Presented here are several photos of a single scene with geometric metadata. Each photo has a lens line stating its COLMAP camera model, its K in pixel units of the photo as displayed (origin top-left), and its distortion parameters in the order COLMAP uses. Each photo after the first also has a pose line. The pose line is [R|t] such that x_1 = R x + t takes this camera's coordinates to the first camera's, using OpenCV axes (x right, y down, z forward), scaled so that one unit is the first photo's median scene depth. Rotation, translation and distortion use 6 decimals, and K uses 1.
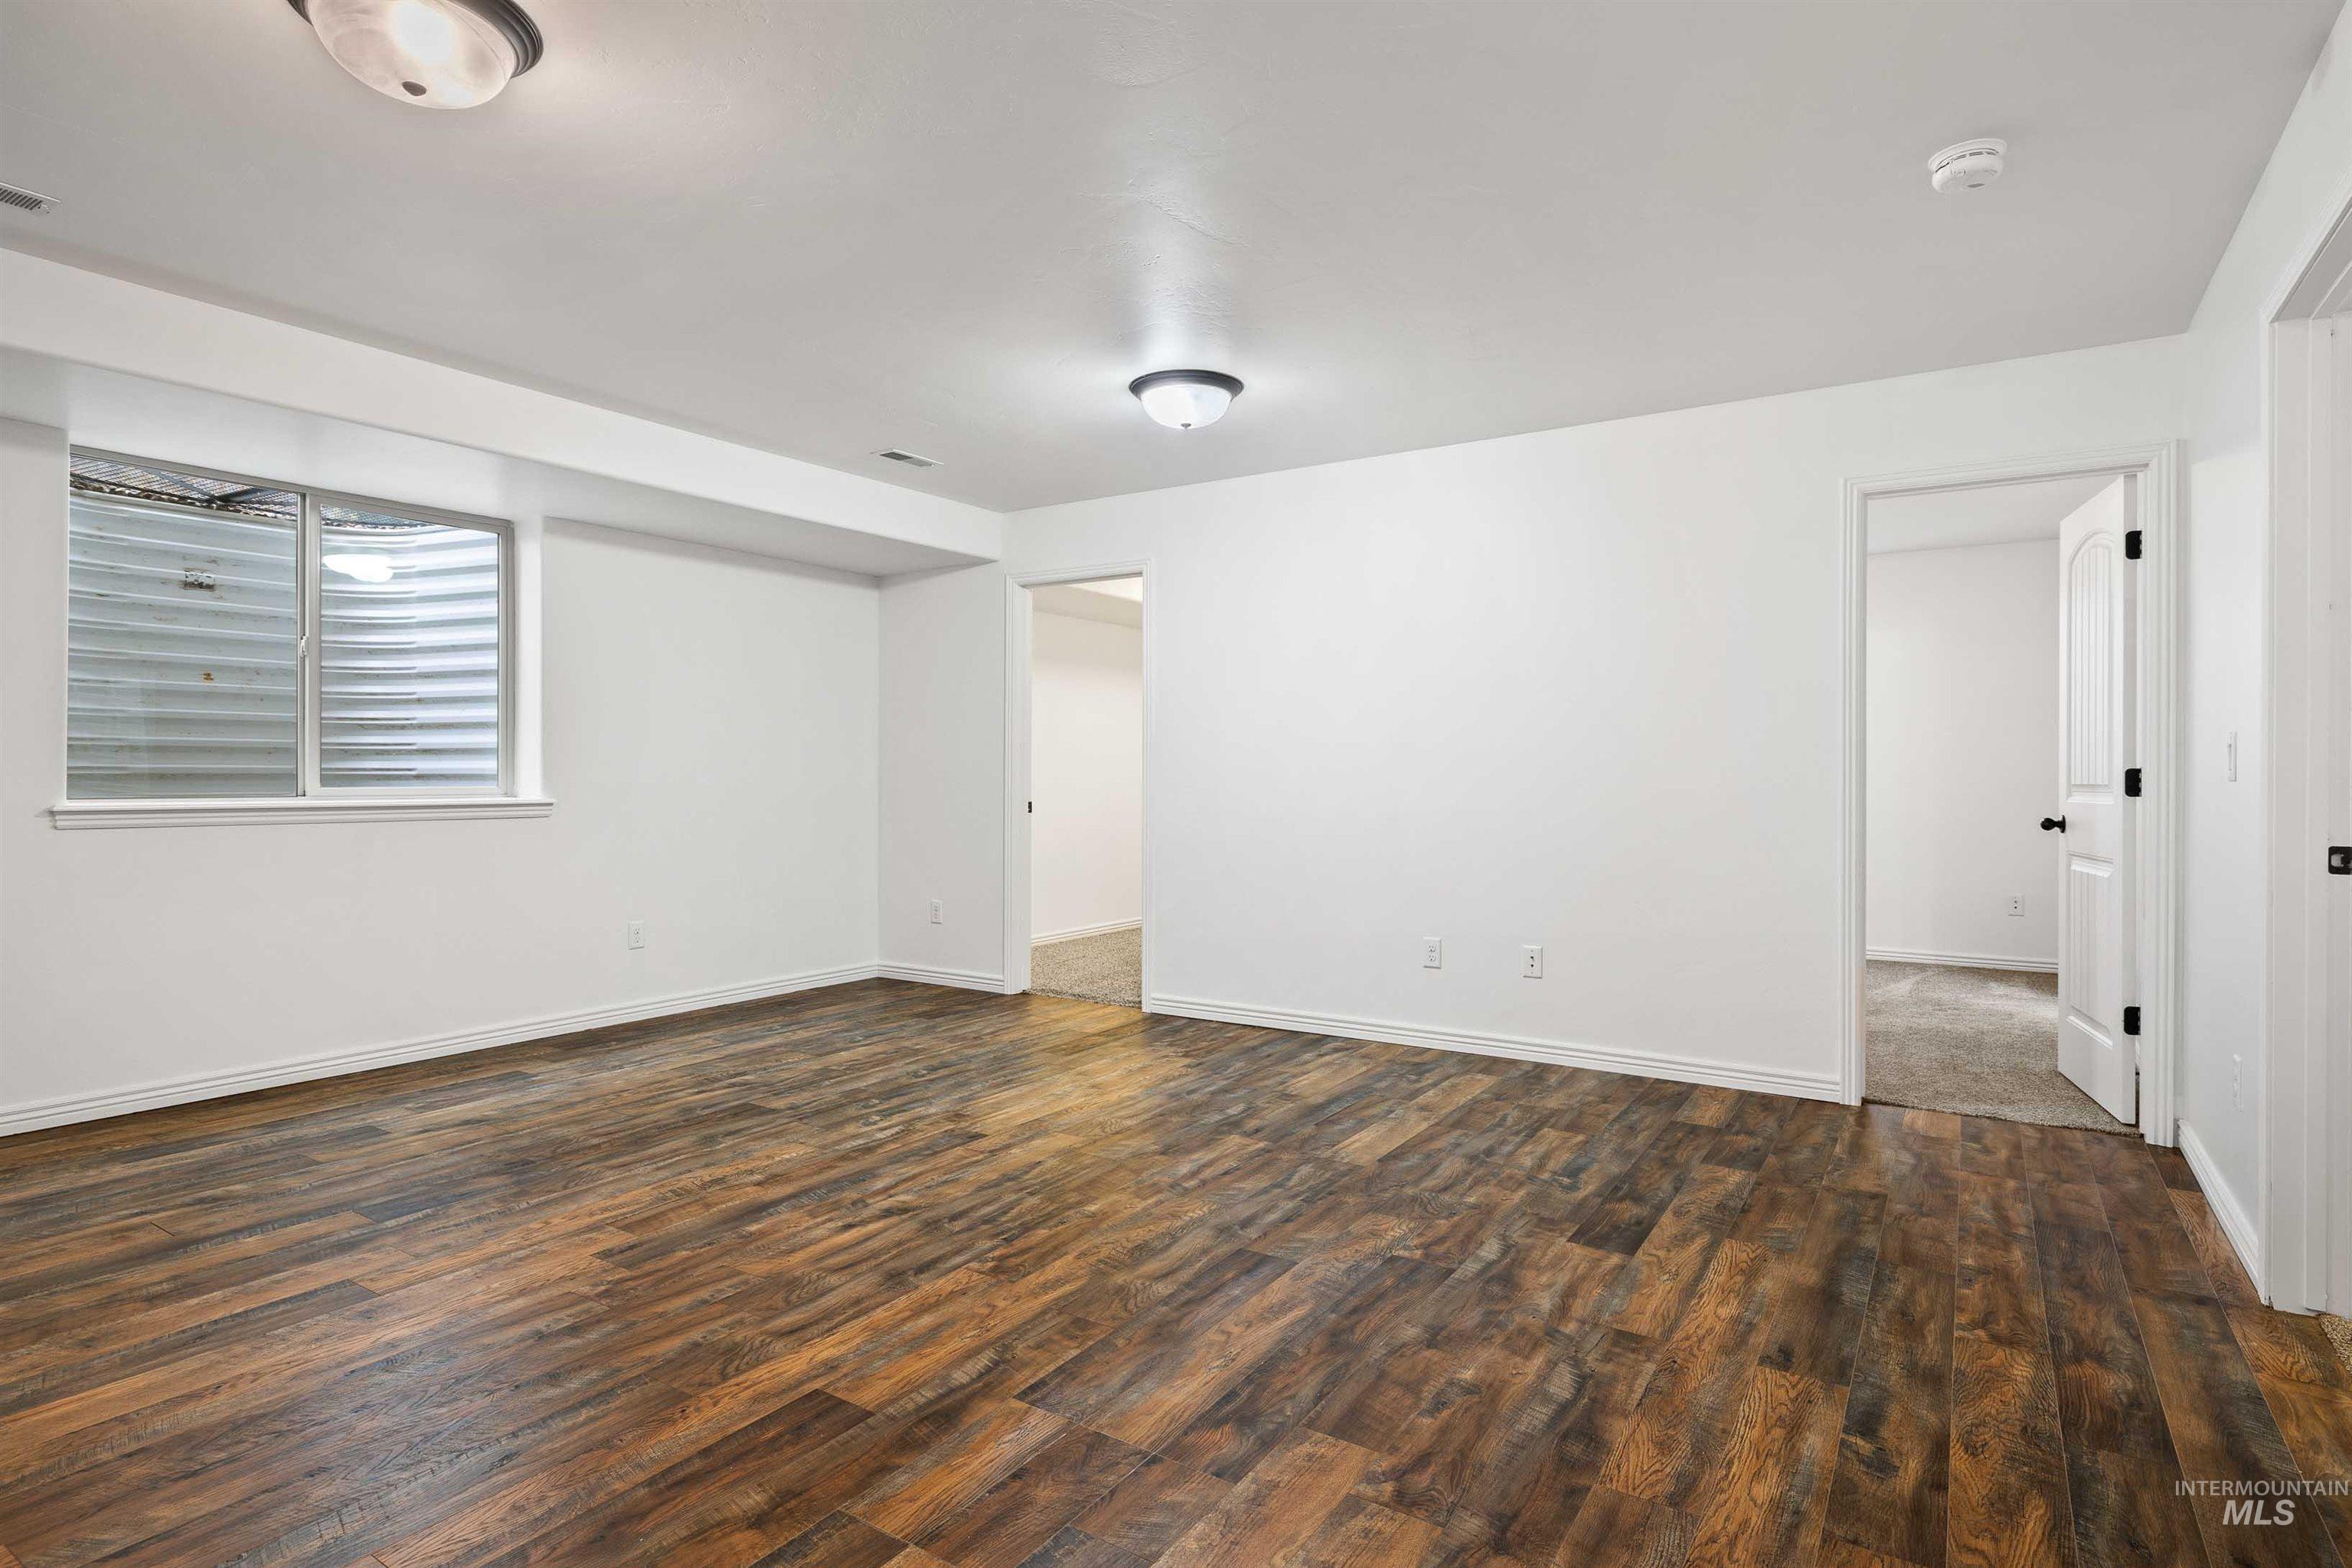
lens RADIAL K [[1196.7, 0, 1171.3], [0, 1196.7, 778.3], [0, 0, 1]] dist [0.002669, 0.000477]
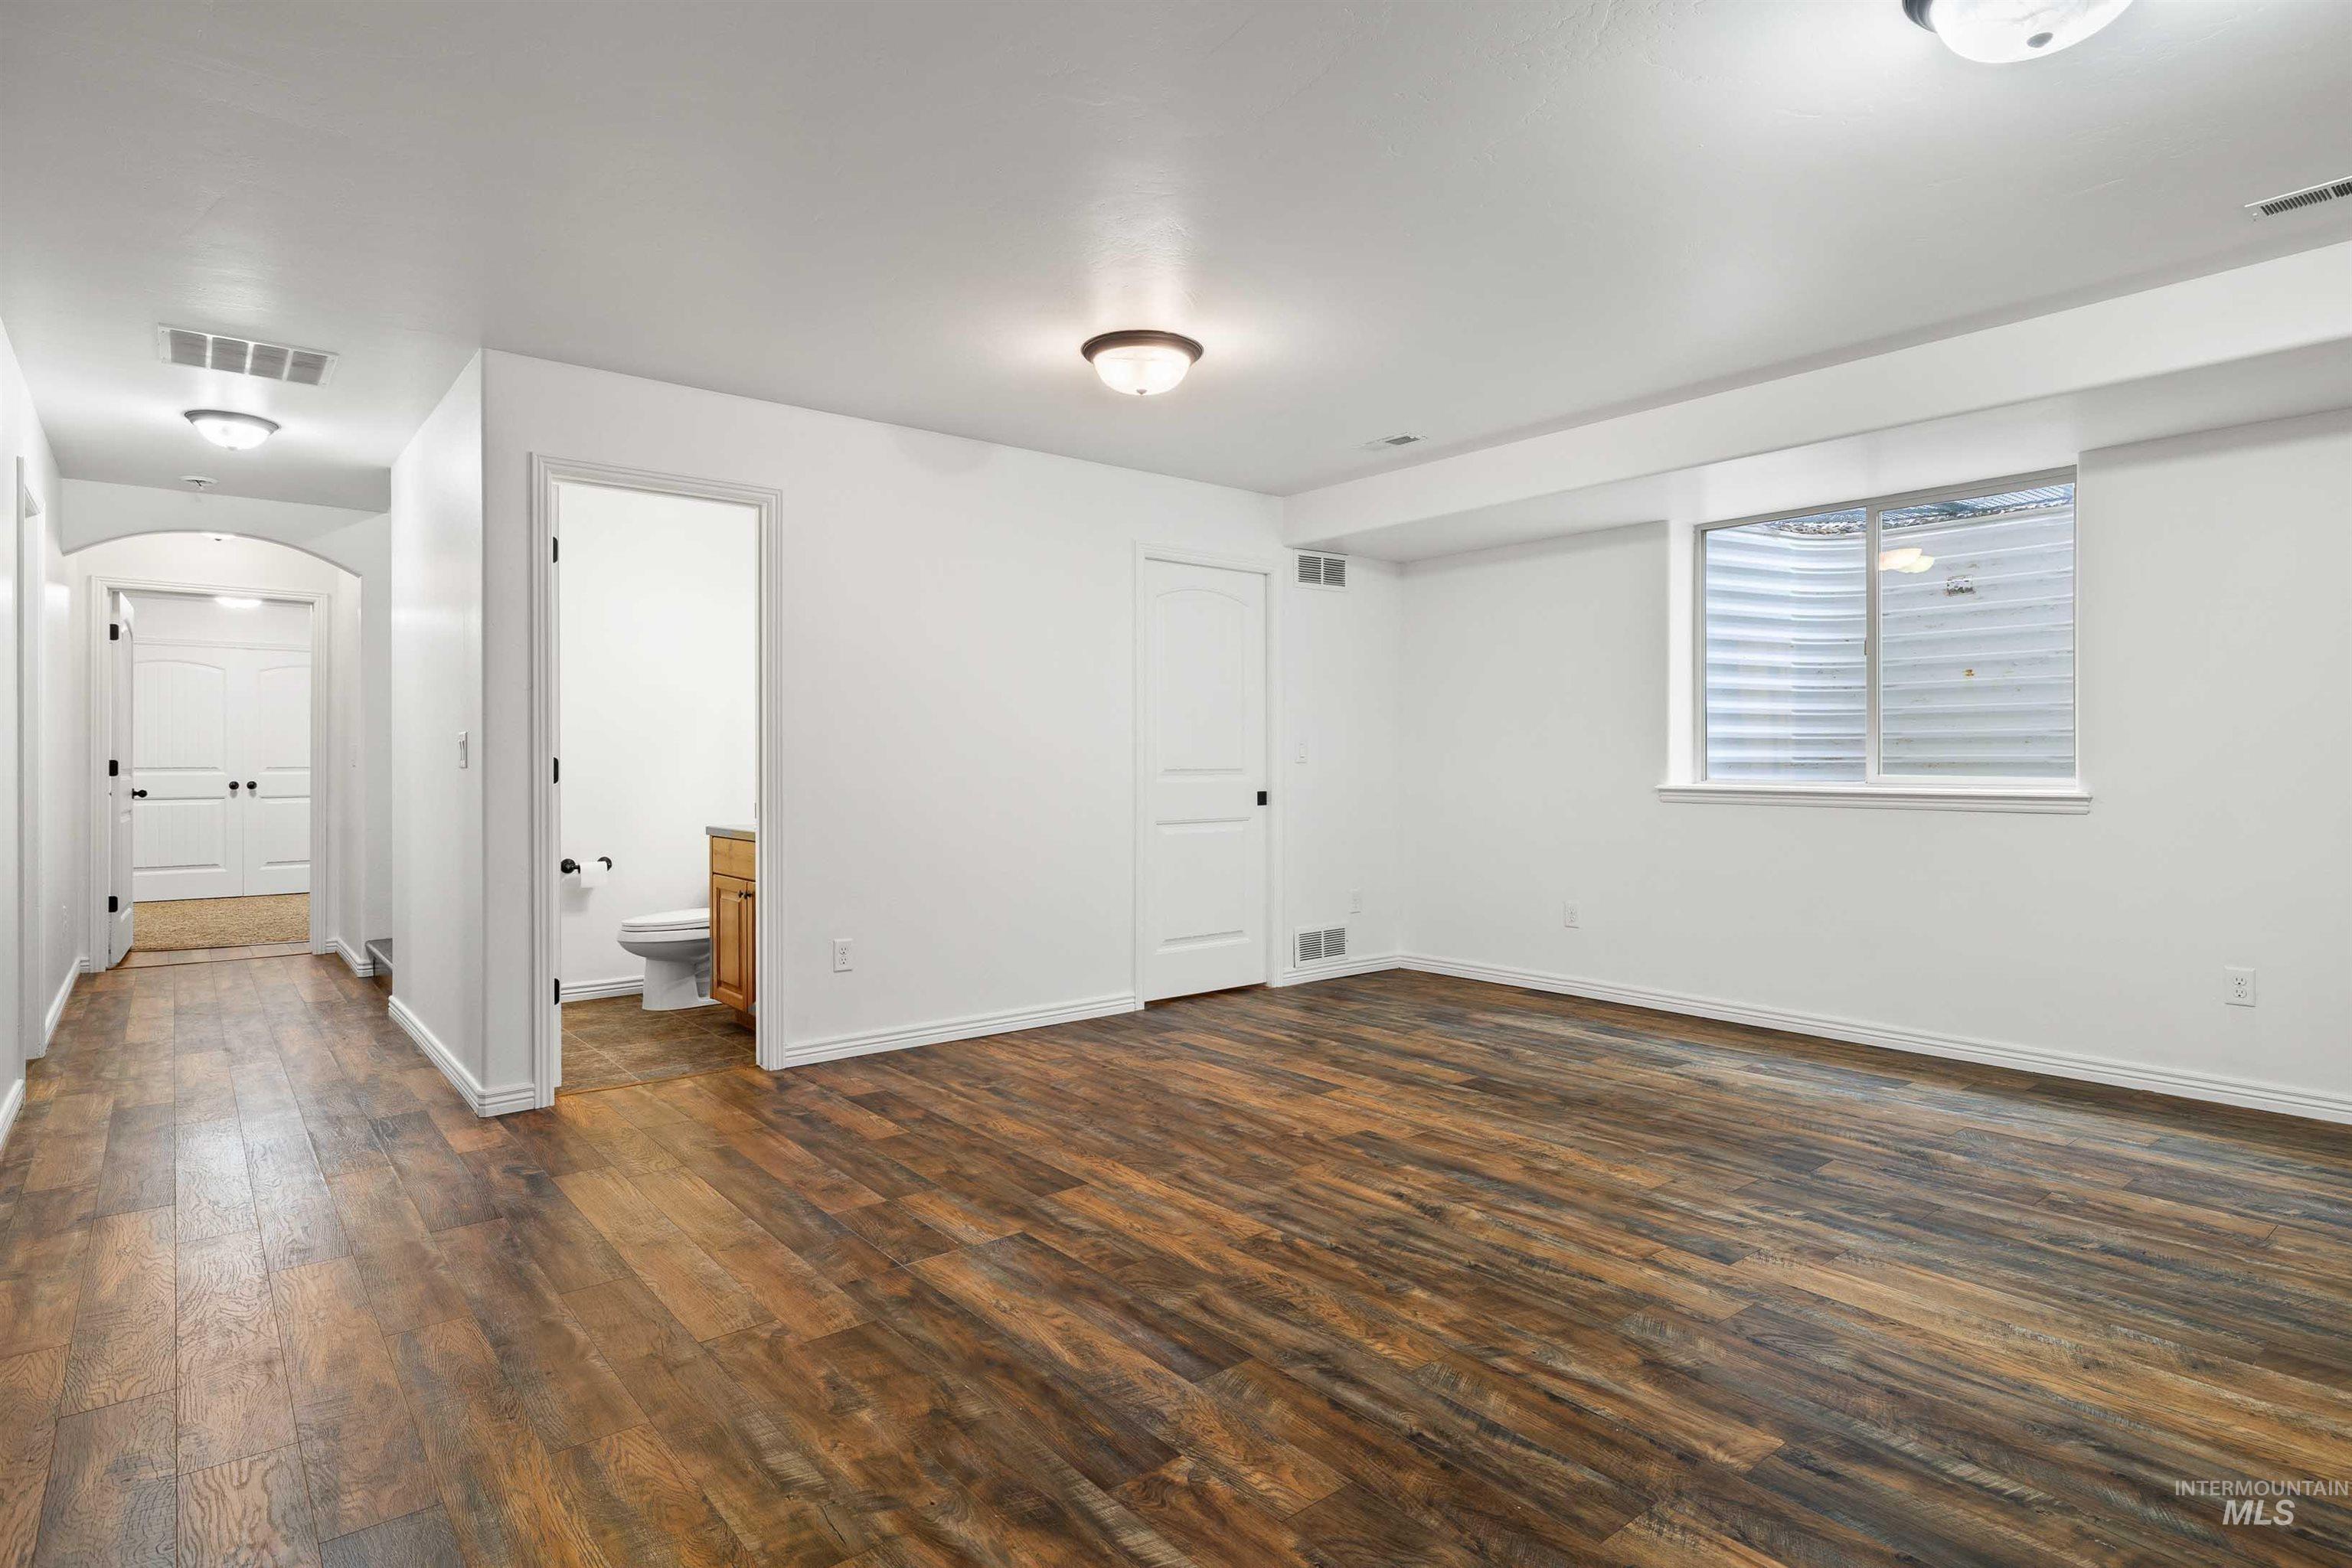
lens RADIAL K [[1196.7, 0, 1171.3], [0, 1196.7, 778.3], [0, 0, 1]] dist [0.002669, 0.000477]
pose [[-0.281018, 0.010484, -0.959645, 0.775676], [-0.001301, 0.999935, 0.011306, -0.001689], [0.959702, 0.004425, -0.280986, 1.085611]]
